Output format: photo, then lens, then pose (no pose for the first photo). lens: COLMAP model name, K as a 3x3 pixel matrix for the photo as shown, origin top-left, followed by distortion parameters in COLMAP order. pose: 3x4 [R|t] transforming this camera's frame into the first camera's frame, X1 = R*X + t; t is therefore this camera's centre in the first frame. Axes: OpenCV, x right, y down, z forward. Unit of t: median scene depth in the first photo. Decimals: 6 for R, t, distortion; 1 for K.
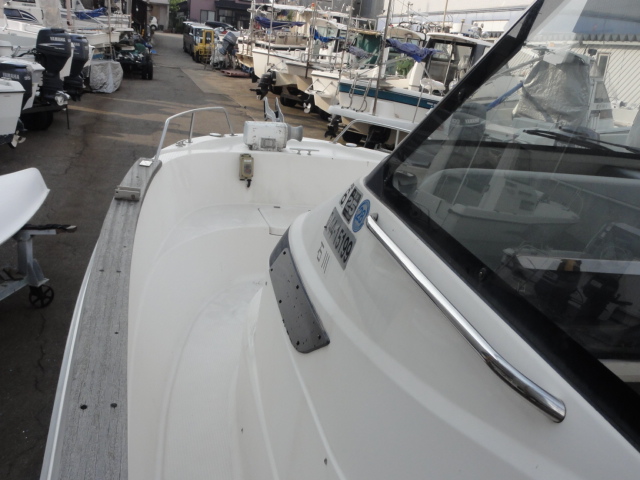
lens RADIAL K [[668.7, 0, 320.0], [0, 668.7, 240.0], [0, 0, 1]] dist [0.010300, 0.028877]
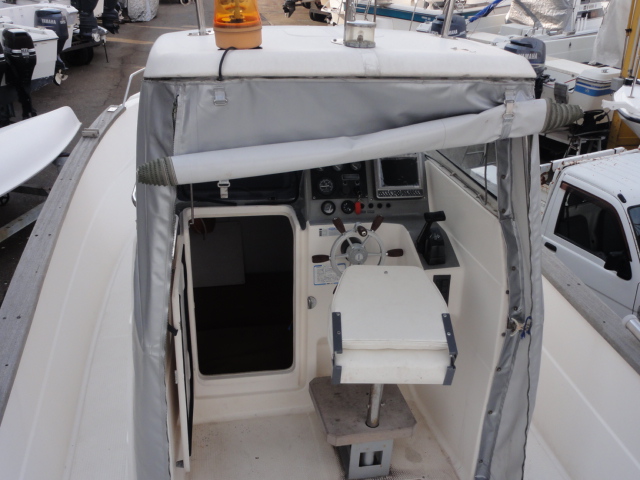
lens RADIAL K [[668.7, 0, 320.0], [0, 668.7, 240.0], [0, 0, 1]] dist [0.010300, 0.028877]
pose [[0.994186, -0.044011, -0.098268, 0.059396], [0.056605, 0.989989, 0.129297, 0.001377], [0.091594, -0.134108, 0.986725, -0.084935]]
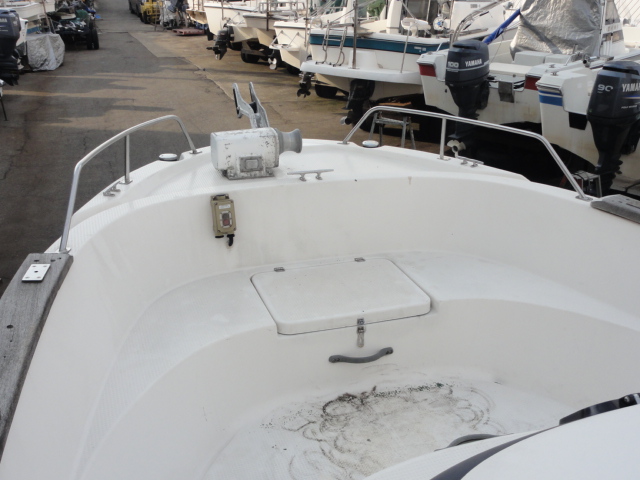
lens RADIAL K [[670.8, 0, 320.0], [0, 670.8, 240.0], [0, 0, 1]] dist [0.037394, -0.020704]
pose [[0.992511, -0.119398, 0.025794, -0.008642], [0.117104, 0.990117, 0.077173, -0.026739], [-0.034753, -0.073575, 0.996684, 0.081083]]
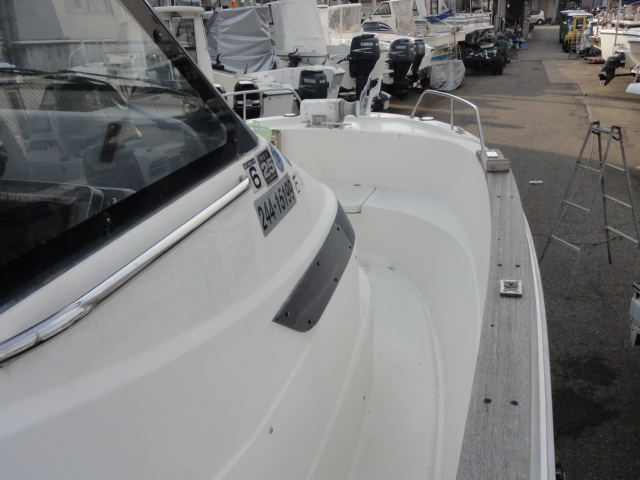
lens RADIAL K [[668.7, 0, 320.0], [0, 668.7, 240.0], [0, 0, 1]] dist [0.010300, 0.028877]
pose [[0.841333, 0.044531, -0.538680, 0.110397], [-0.043922, 0.998937, 0.013980, 0.004996], [0.538730, 0.011898, 0.842394, 0.036833]]
